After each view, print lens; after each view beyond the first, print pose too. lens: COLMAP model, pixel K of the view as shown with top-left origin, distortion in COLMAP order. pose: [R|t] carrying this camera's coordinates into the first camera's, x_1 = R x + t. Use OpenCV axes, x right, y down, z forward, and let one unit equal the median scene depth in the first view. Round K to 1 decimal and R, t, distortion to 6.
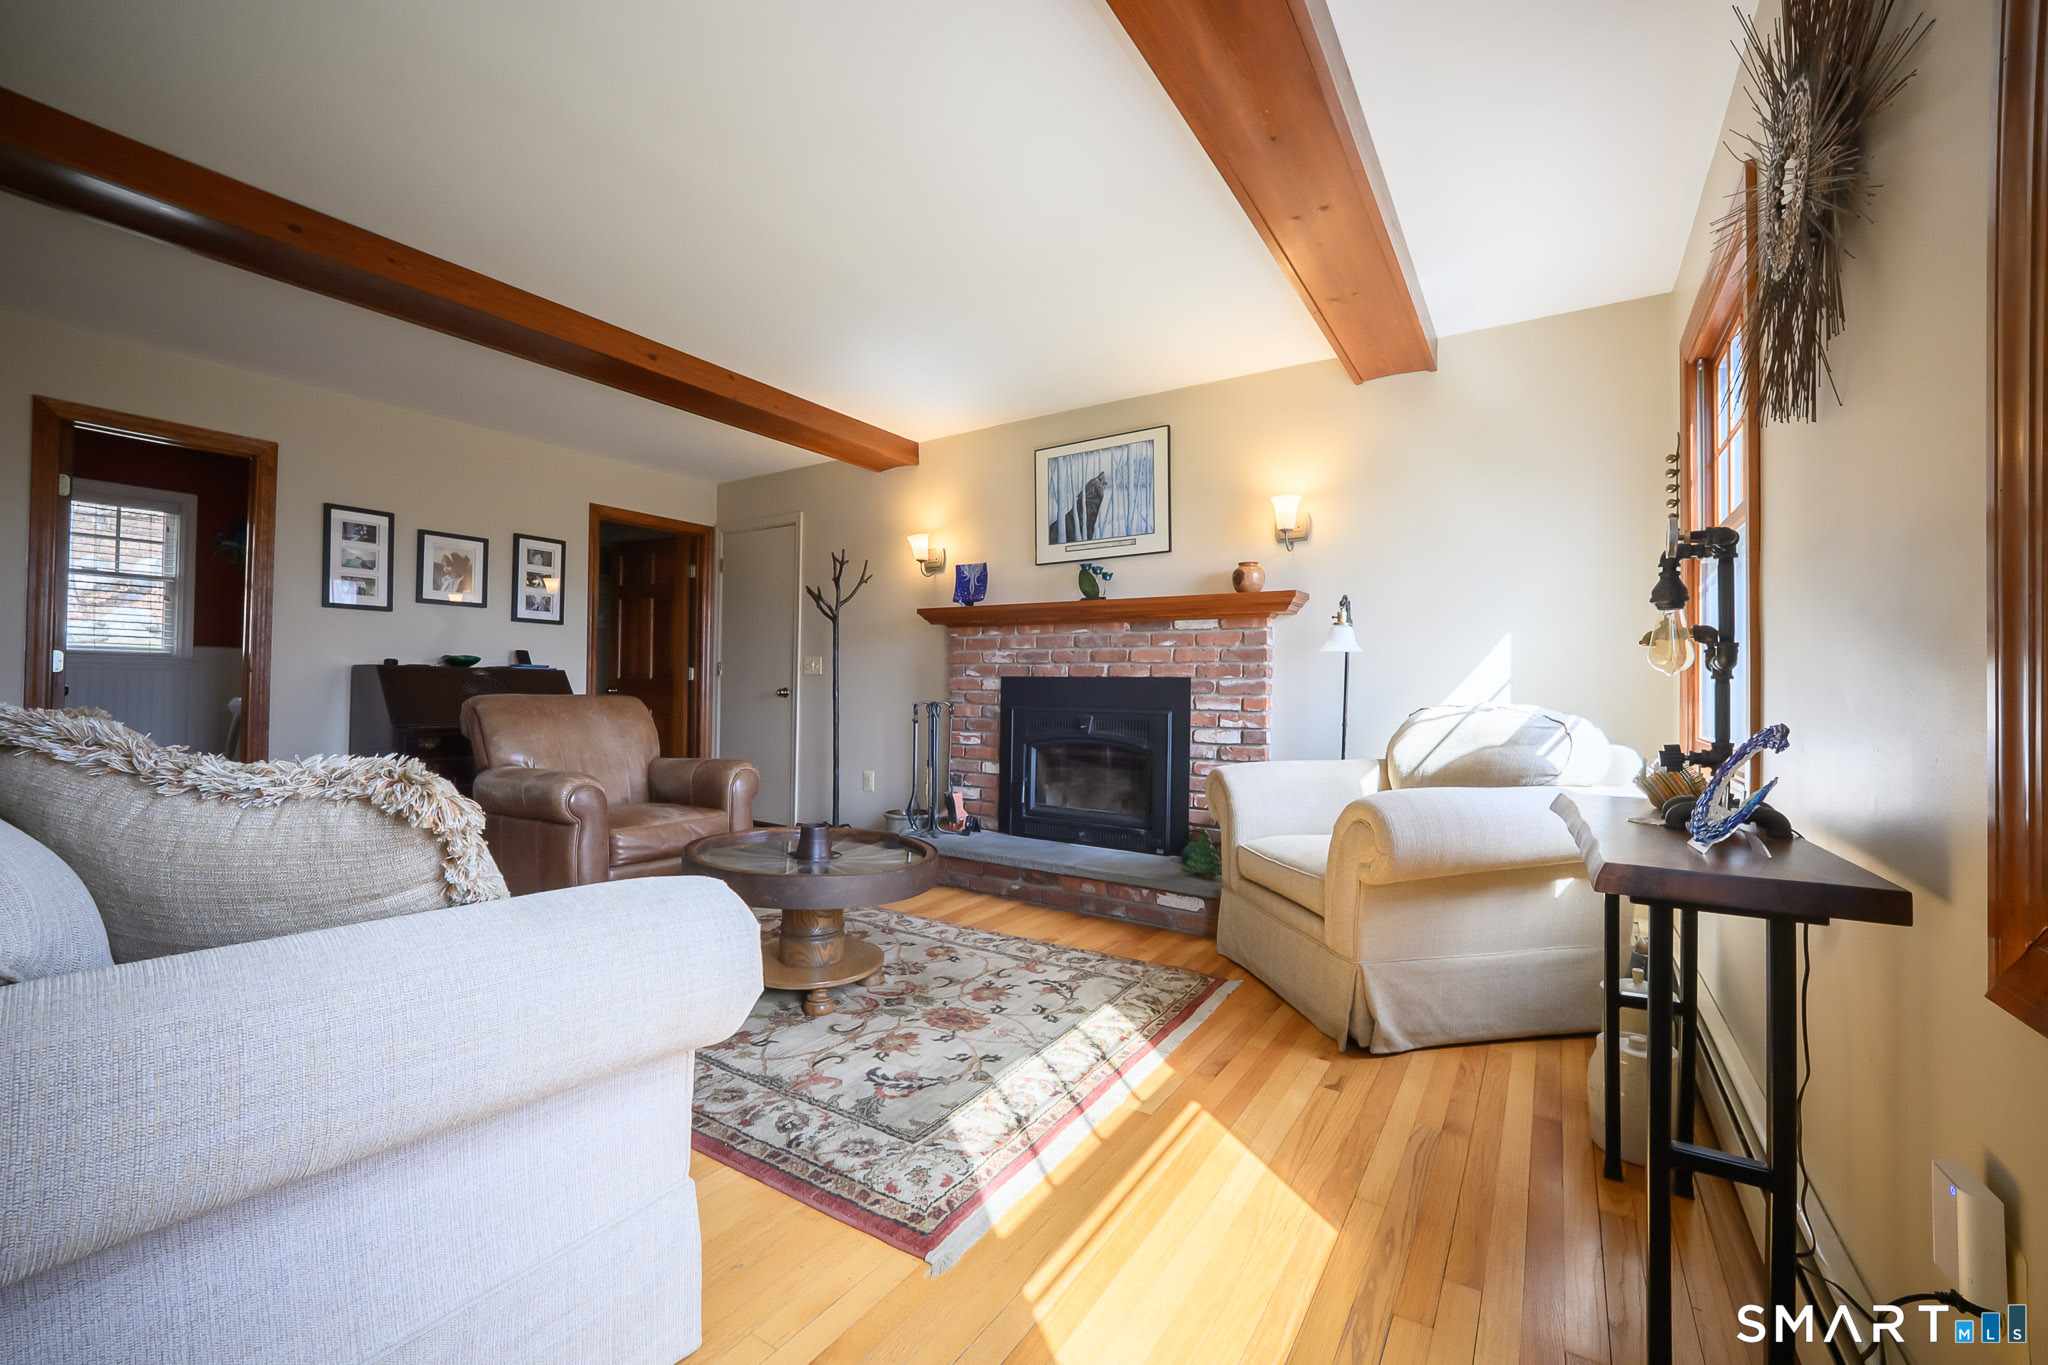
lens RADIAL K [[812.8, 0, 1026.5], [0, 812.8, 679.7], [0, 0, 1]] dist [-0.017996, 0.001982]
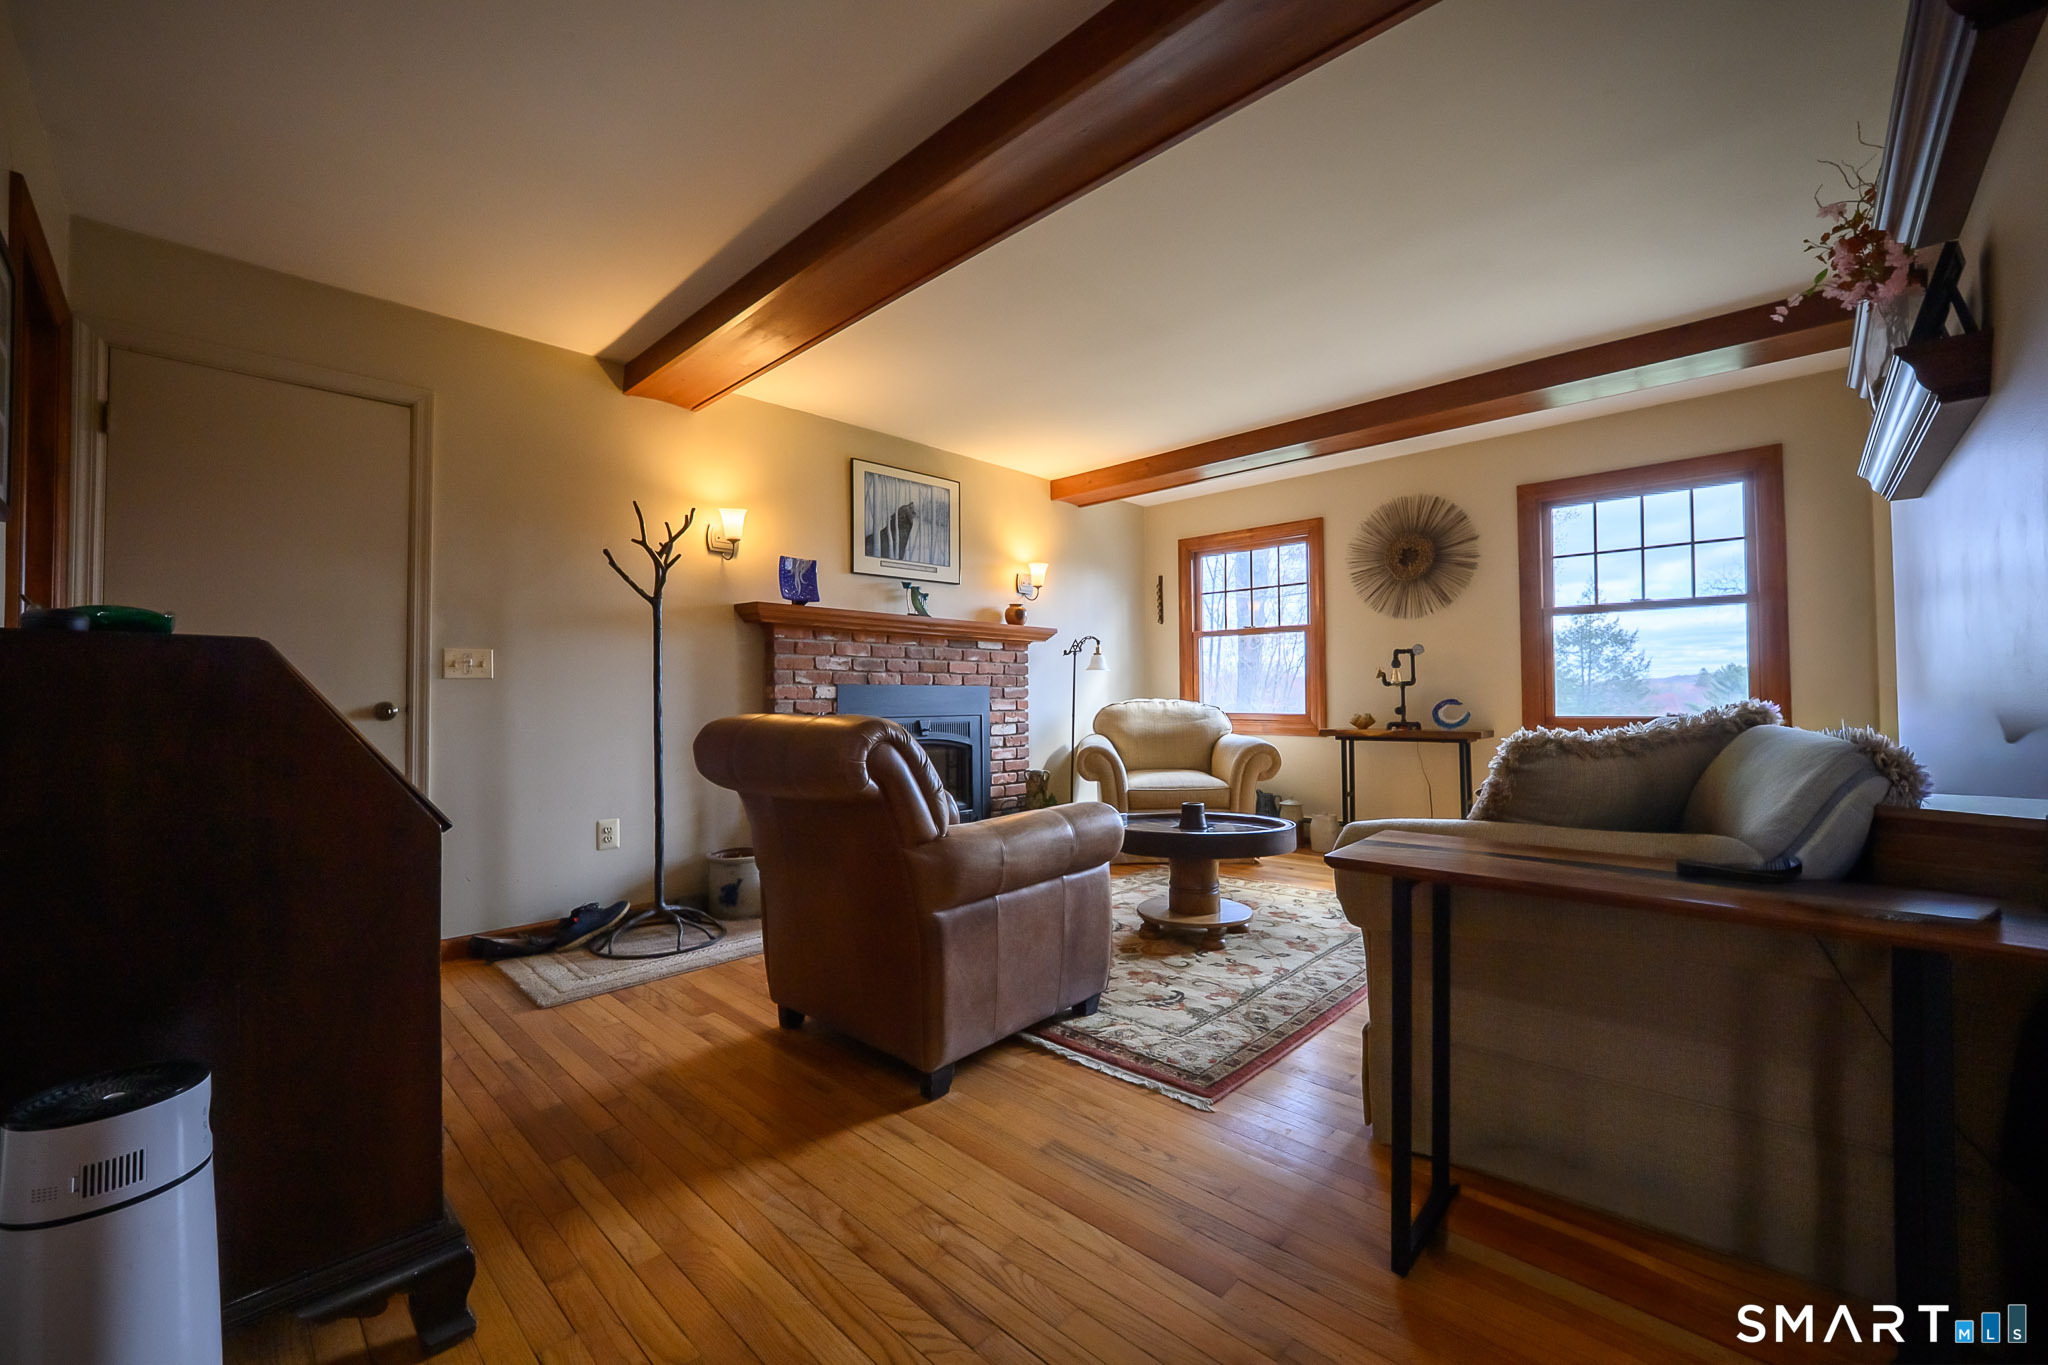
lens RADIAL K [[812.8, 0, 1021.0], [0, 812.8, 679.9], [0, 0, 1]] dist [-0.017996, 0.001982]
pose [[0.199541, 0.007025, 0.979864, -0.970105], [-0.002689, 0.999974, -0.006622, -0.003390], [-0.979886, -0.001313, 0.199555, 0.628122]]
